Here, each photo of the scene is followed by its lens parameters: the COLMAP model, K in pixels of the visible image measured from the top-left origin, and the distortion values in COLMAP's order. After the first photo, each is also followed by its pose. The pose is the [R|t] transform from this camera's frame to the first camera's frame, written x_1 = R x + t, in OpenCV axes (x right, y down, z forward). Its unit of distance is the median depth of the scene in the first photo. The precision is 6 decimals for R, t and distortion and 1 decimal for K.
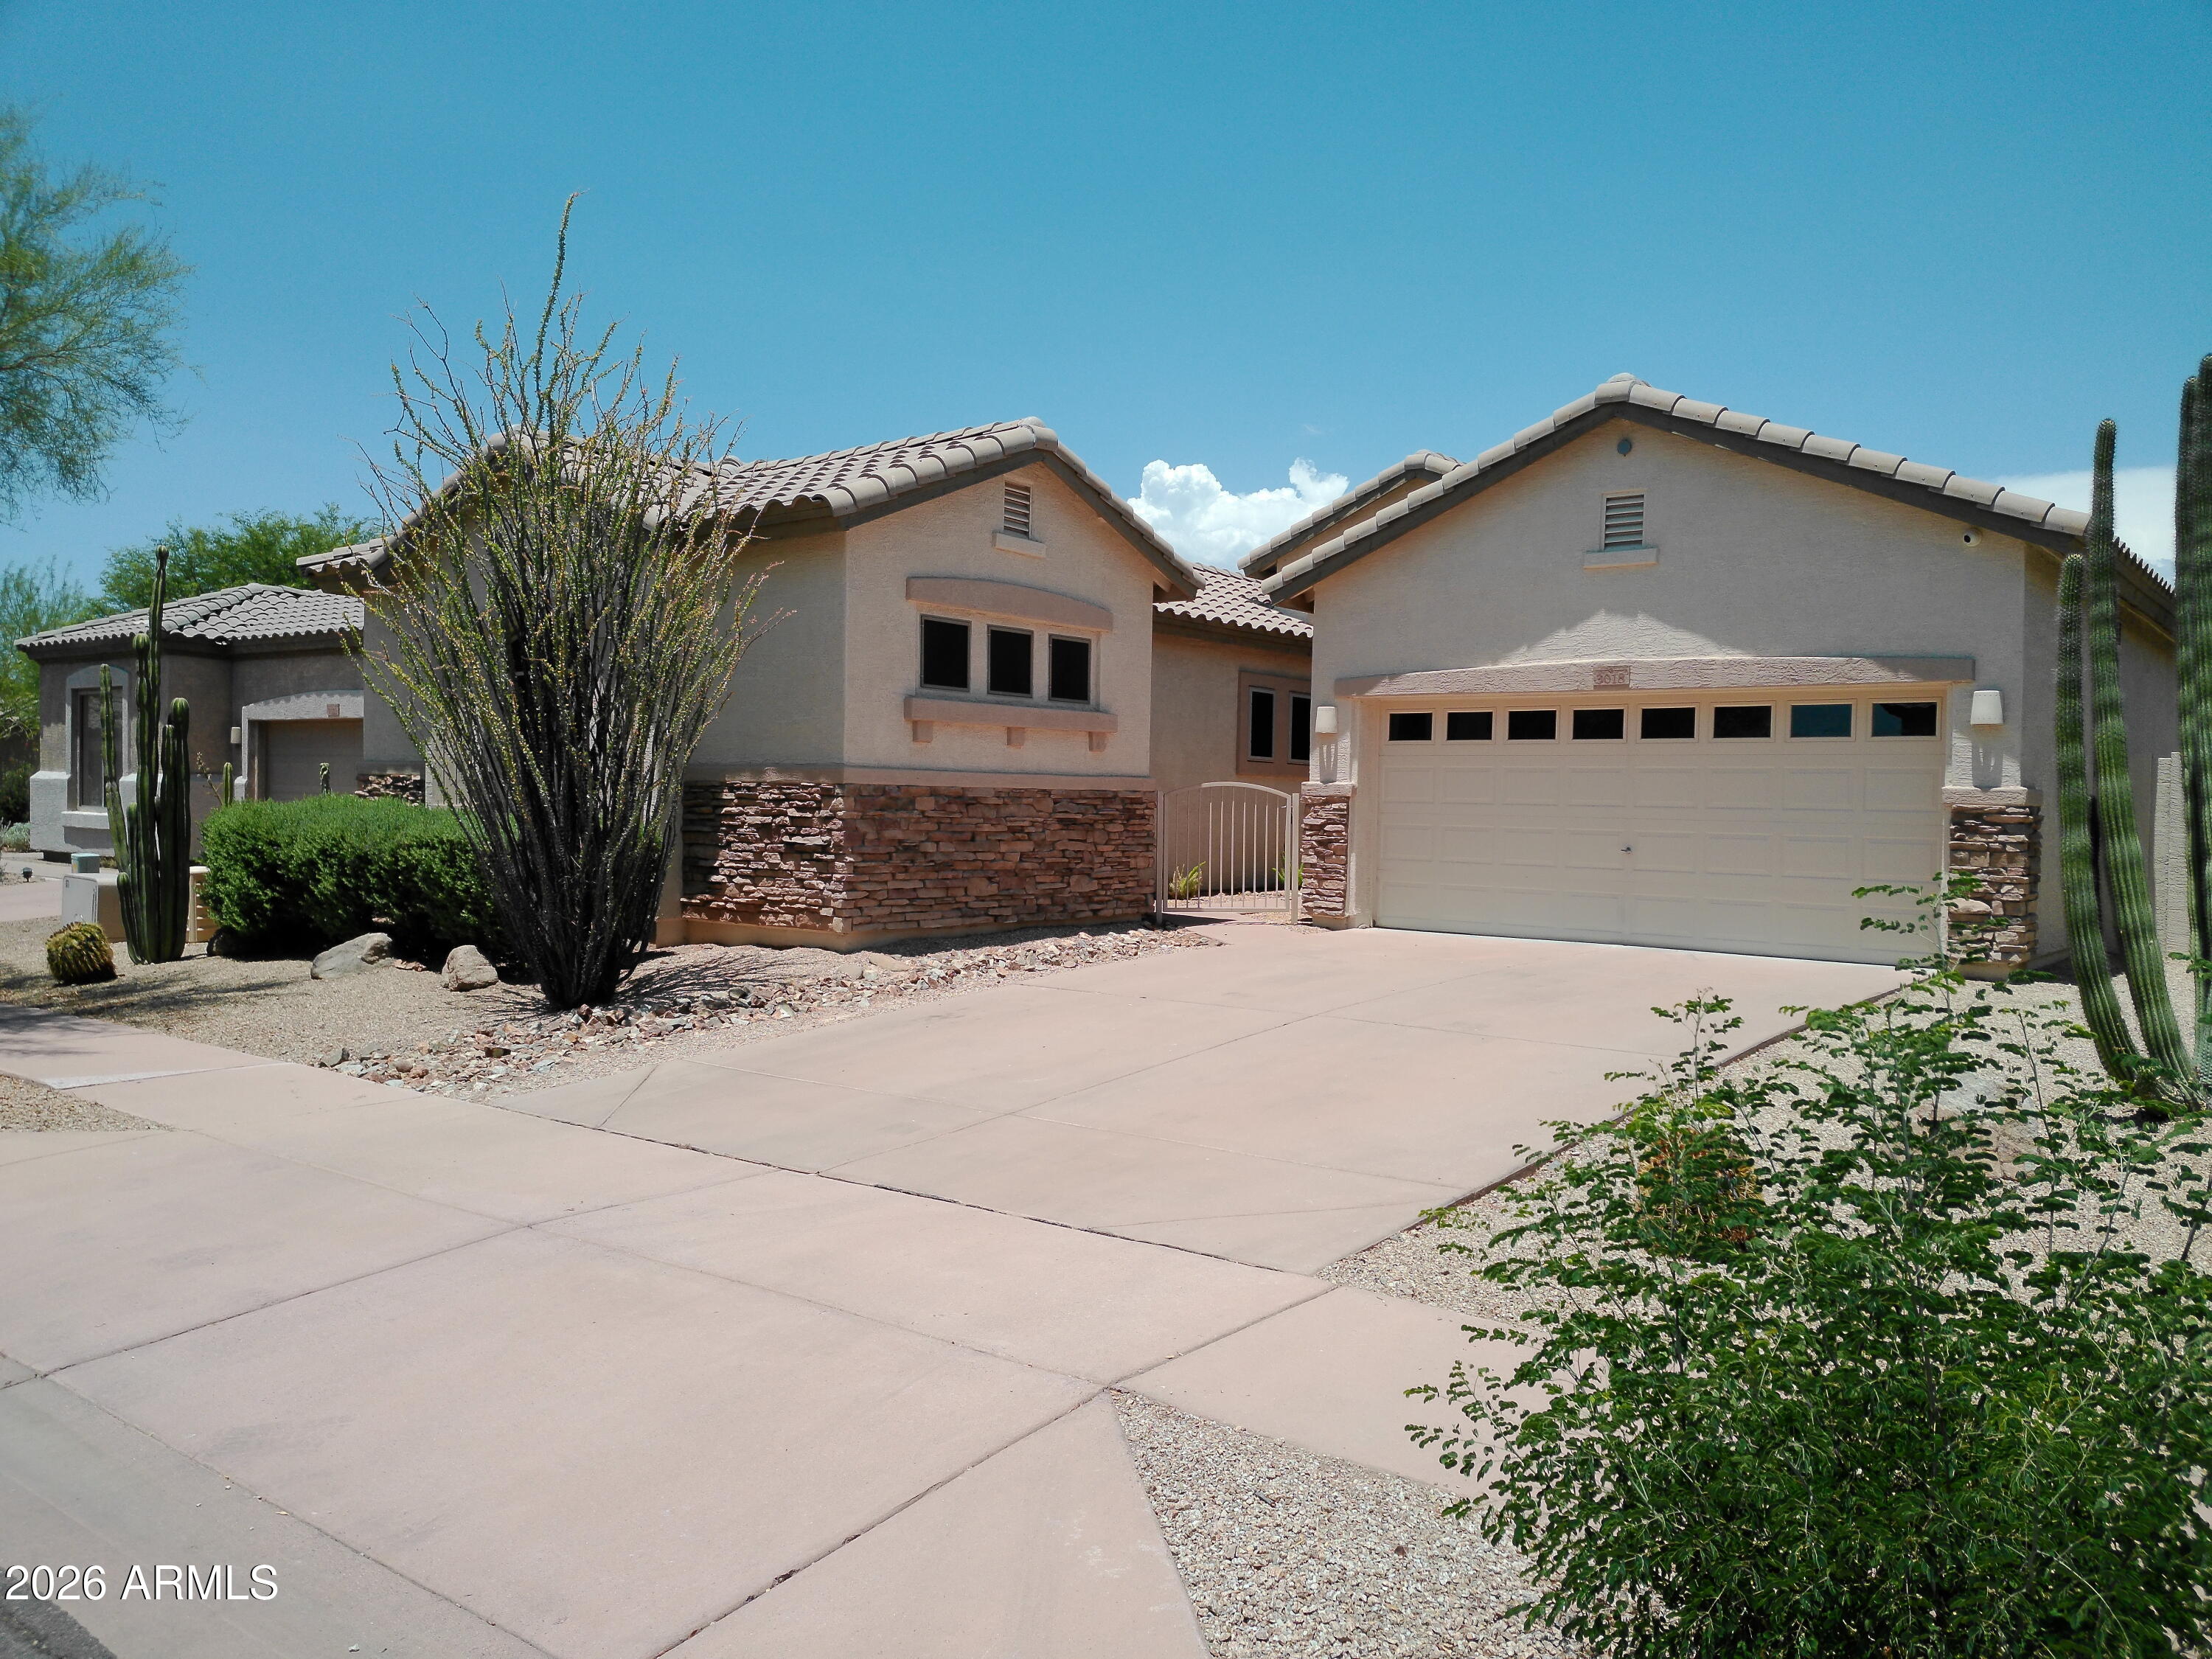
lens RADIAL K [[1616.9, 0, 1109.9], [0, 1616.9, 861.7], [0, 0, 1]] dist [0.083687, -0.089338]
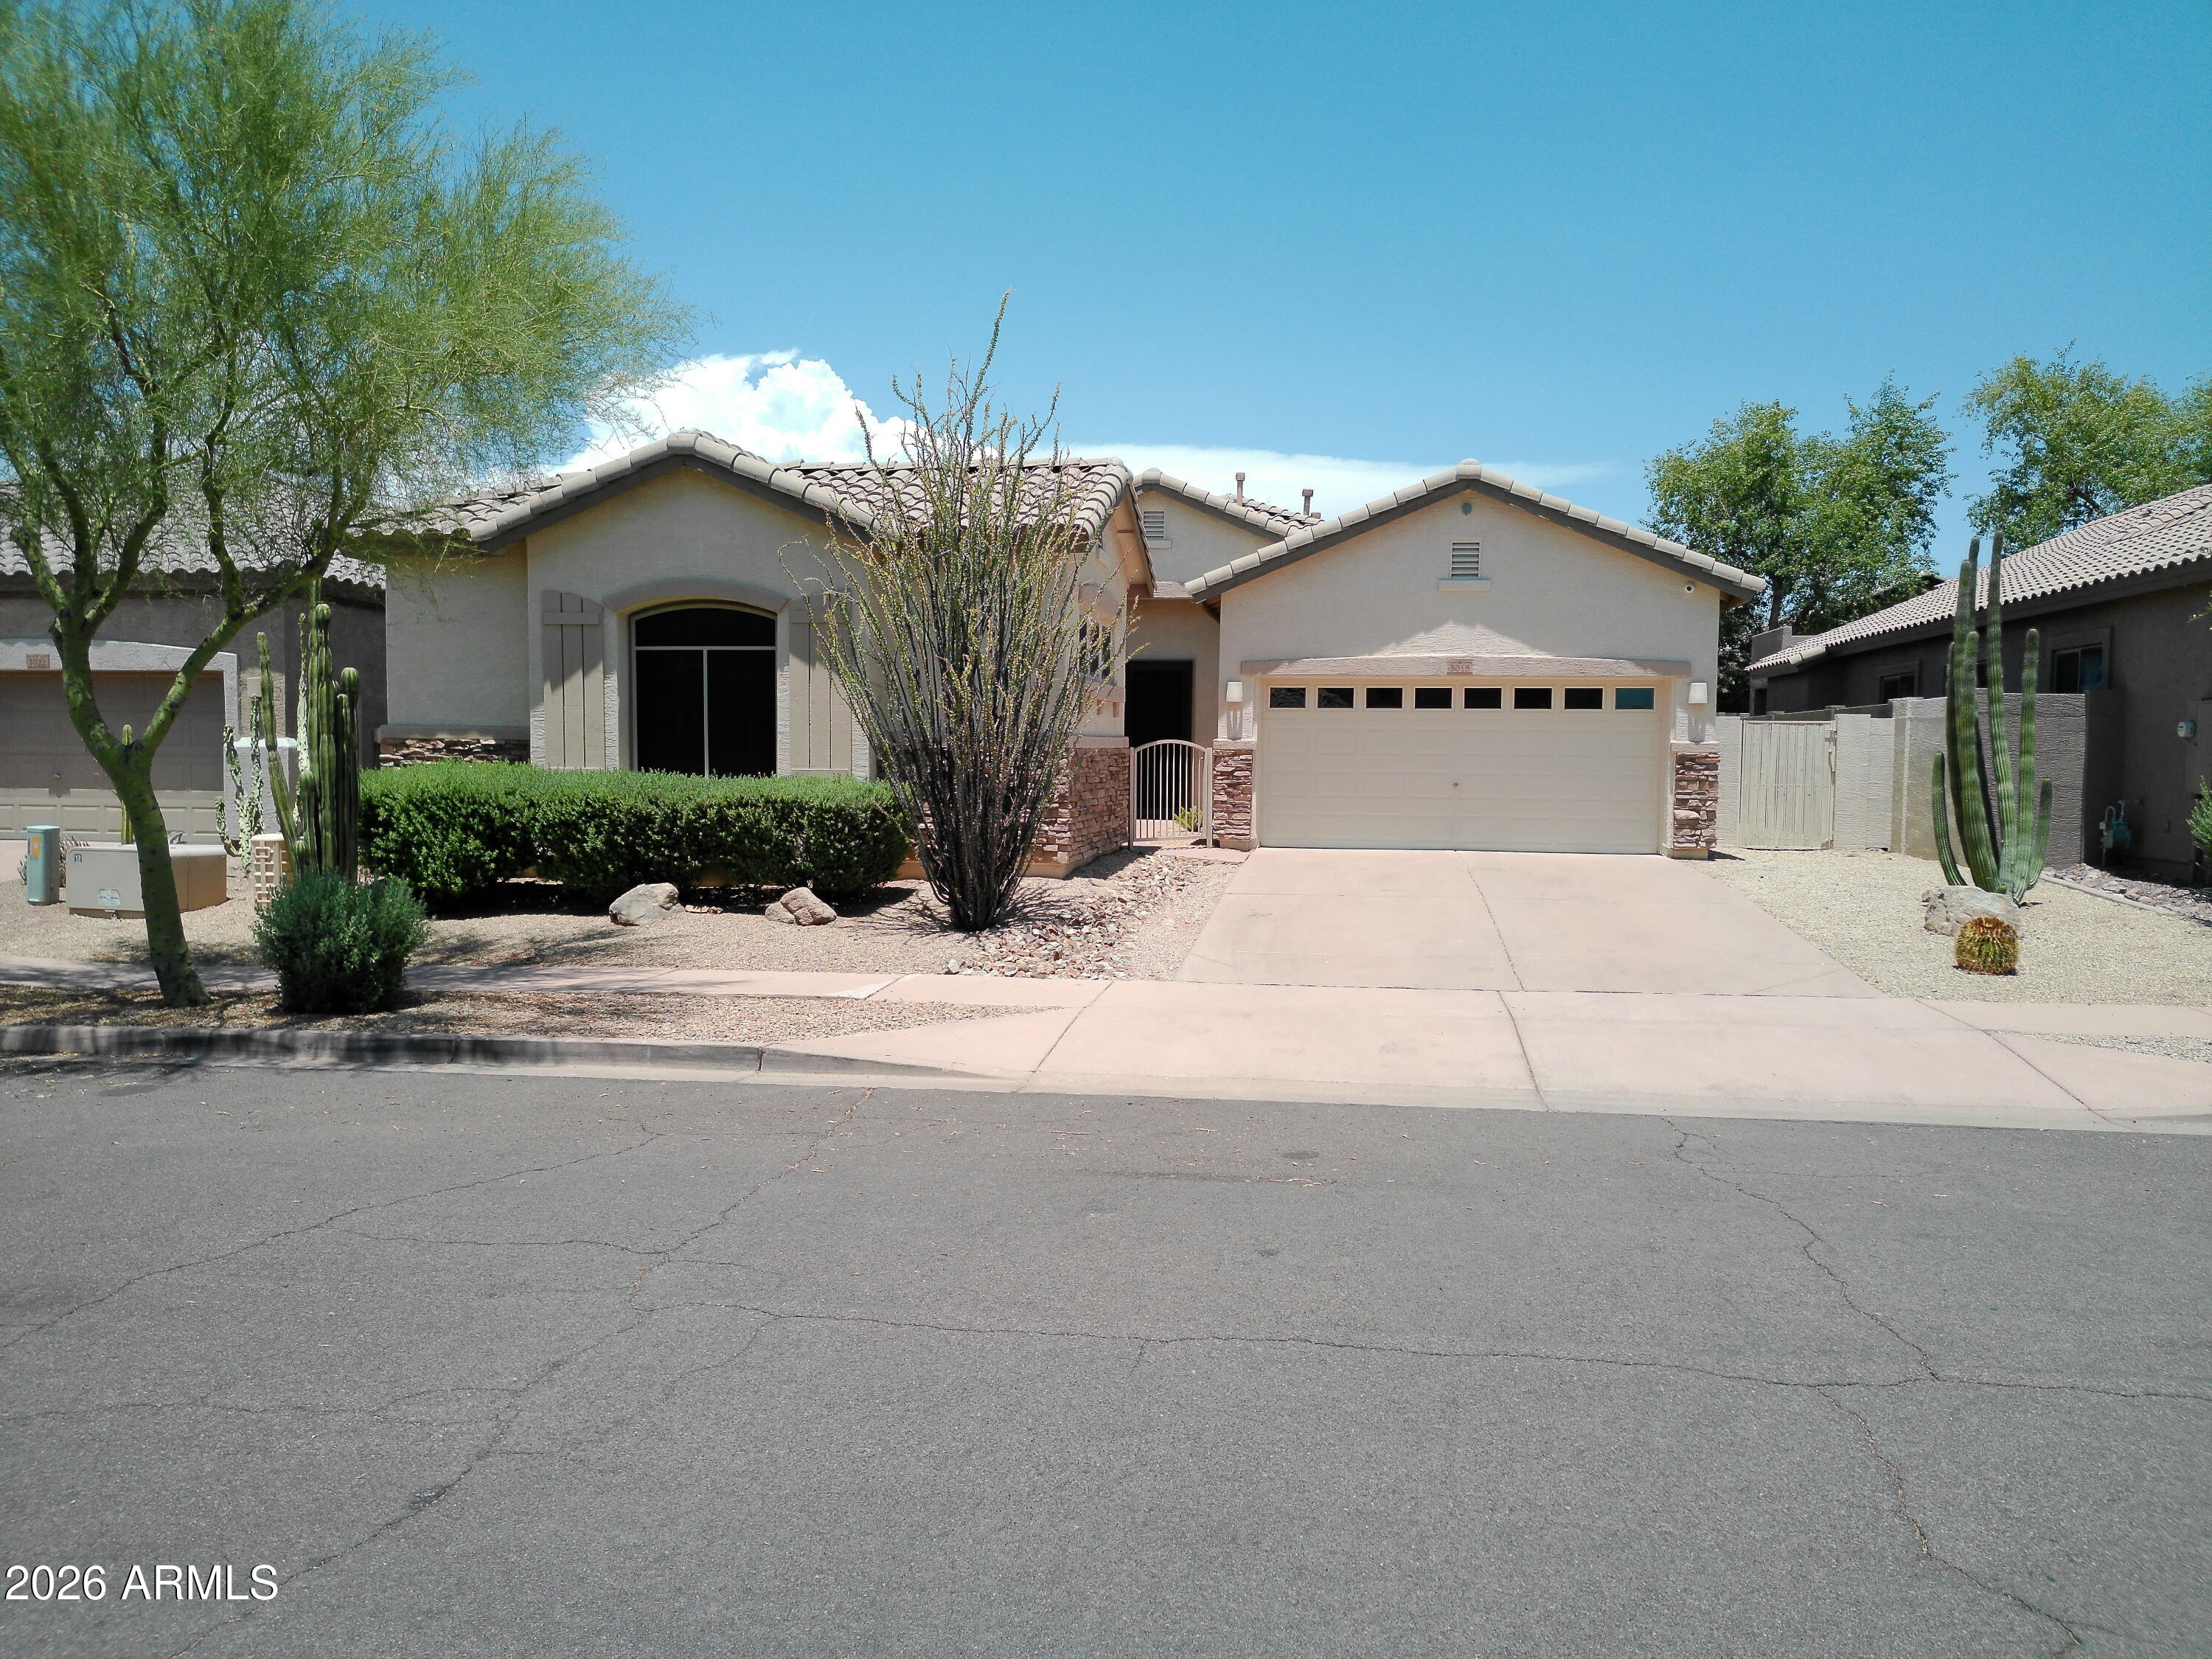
lens RADIAL K [[1616.9, 0, 1109.9], [0, 1616.9, 861.7], [0, 0, 1]] dist [0.083687, -0.089338]
pose [[0.875561, -0.045335, 0.480977, -0.704898], [0.026294, 0.998583, 0.046258, -0.015234], [-0.482392, -0.027855, 0.875512, -0.133511]]
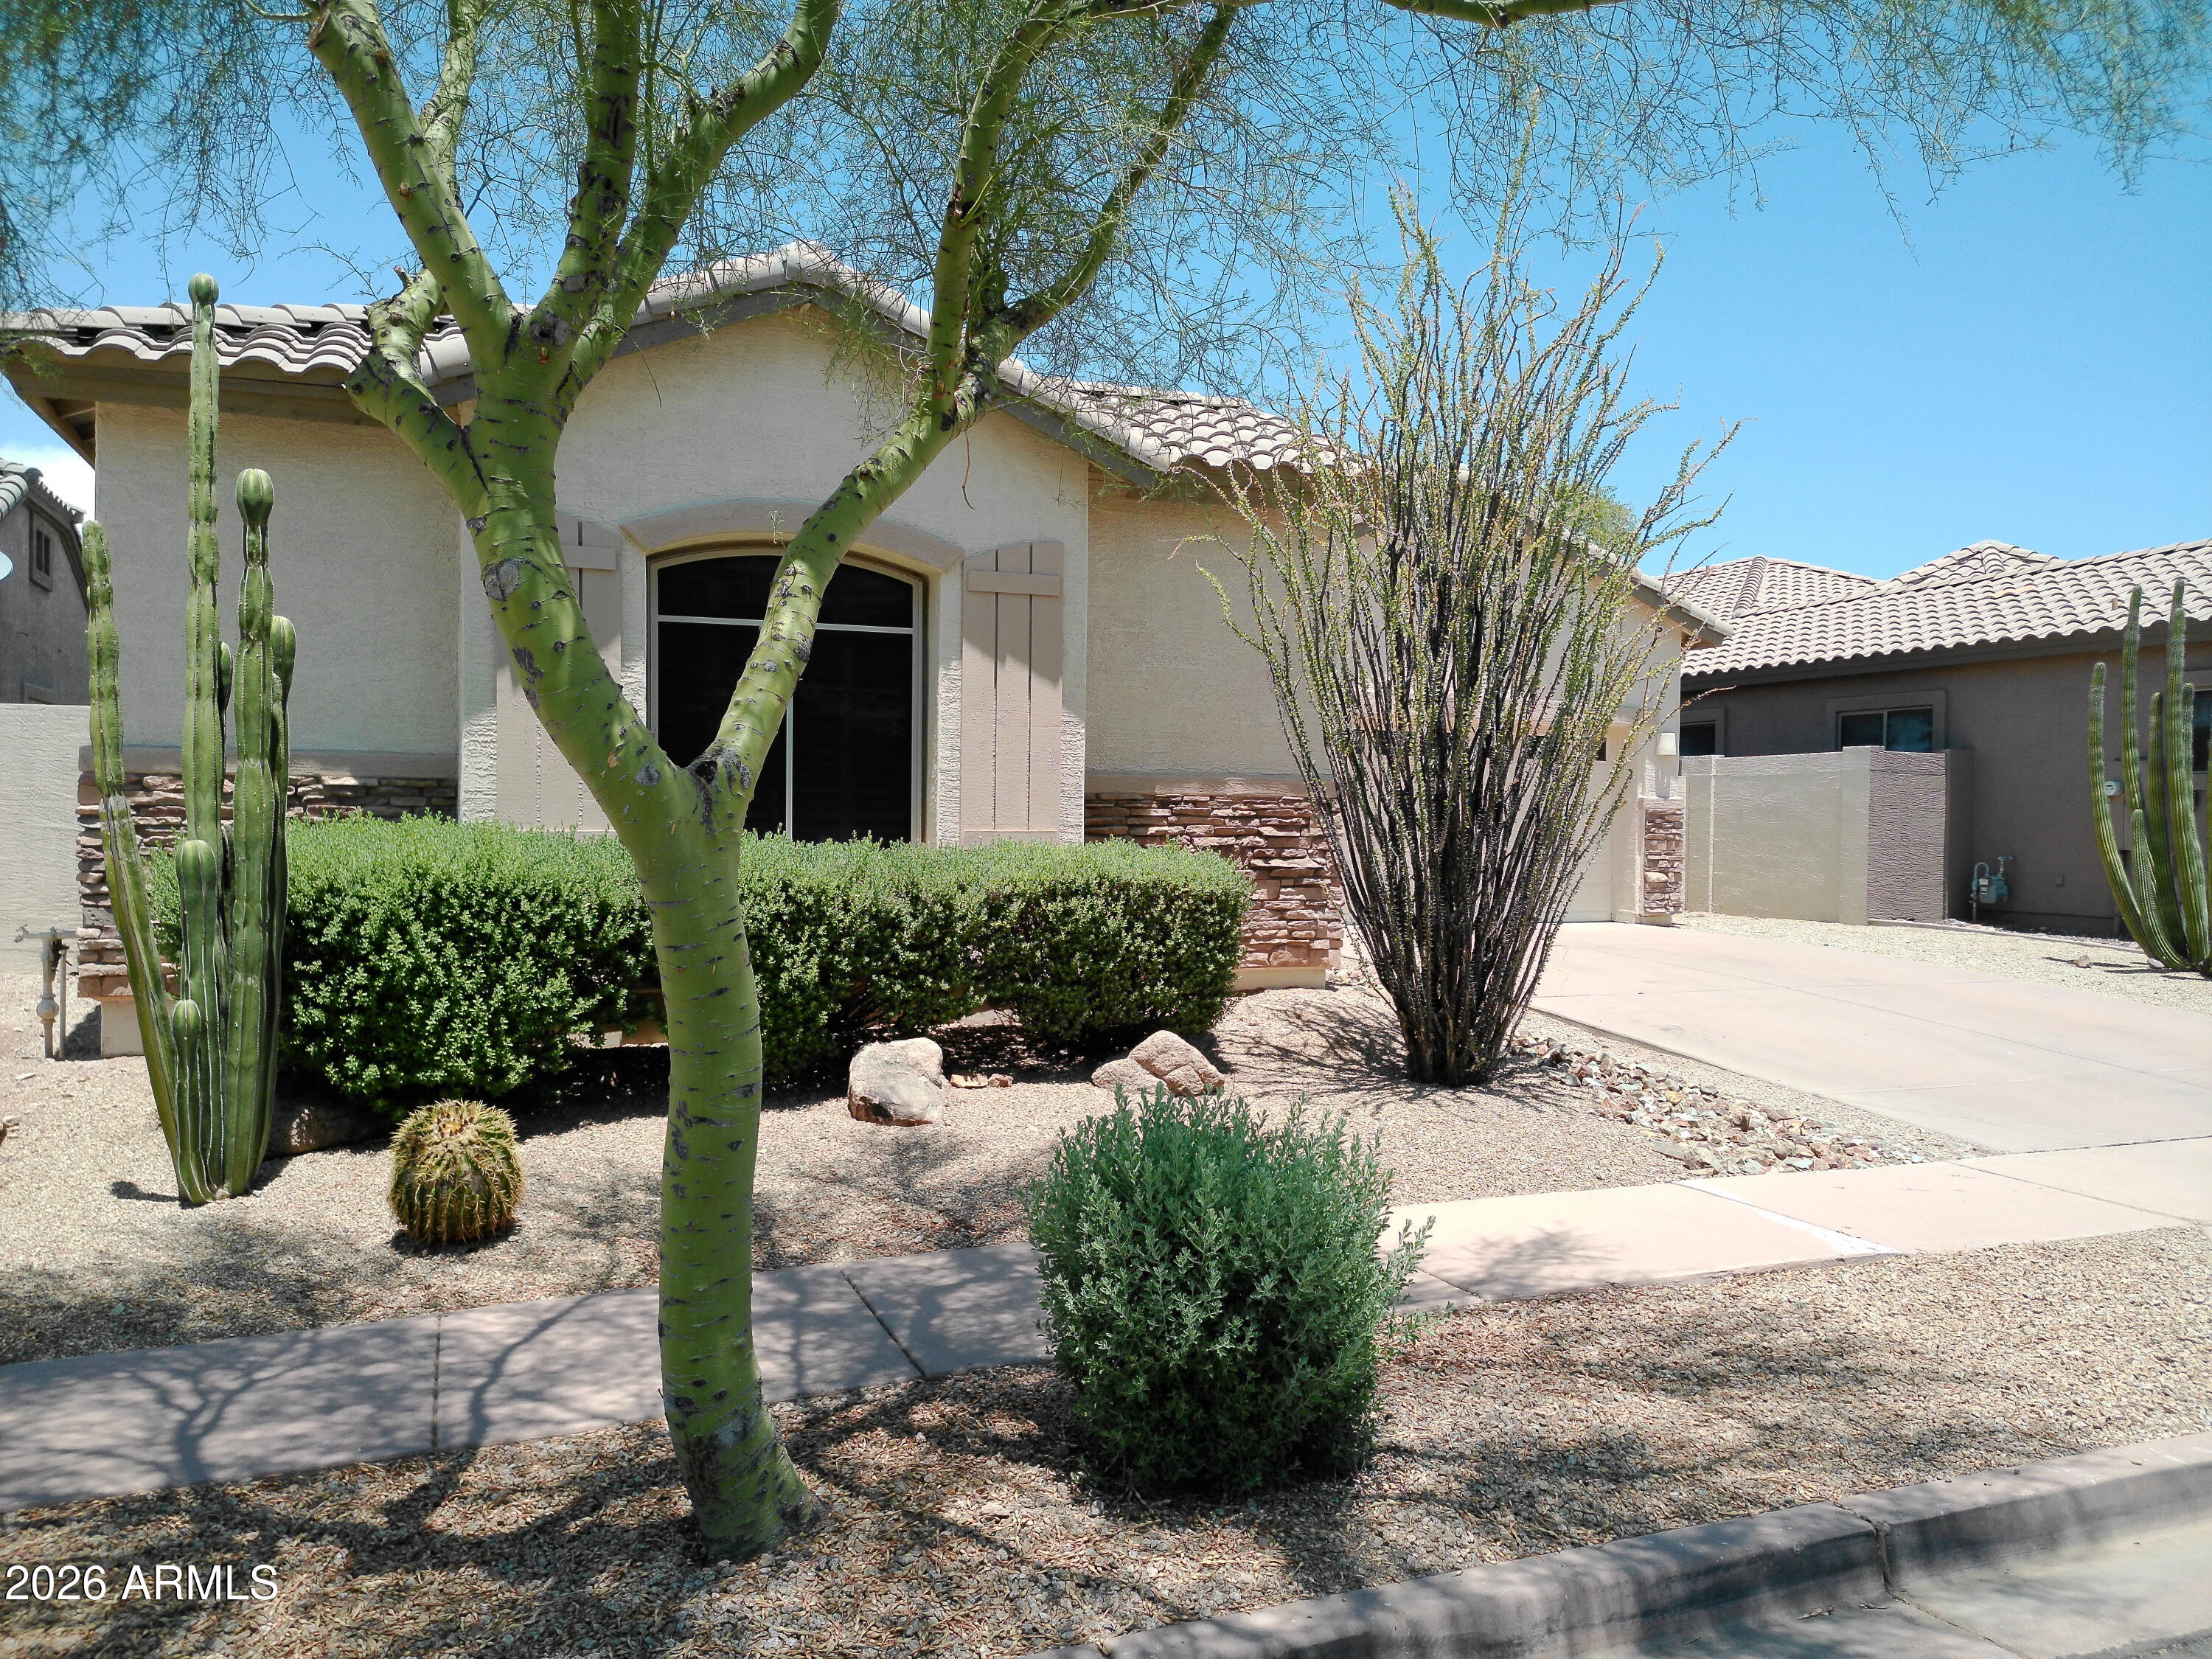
lens RADIAL K [[1616.9, 0, 1109.9], [0, 1616.9, 861.7], [0, 0, 1]] dist [0.083687, -0.089338]
pose [[0.521793, -0.038297, 0.852212, -0.916831], [0.030541, 0.999190, 0.026203, -0.037480], [-0.852525, 0.012355, 0.522540, 0.602736]]
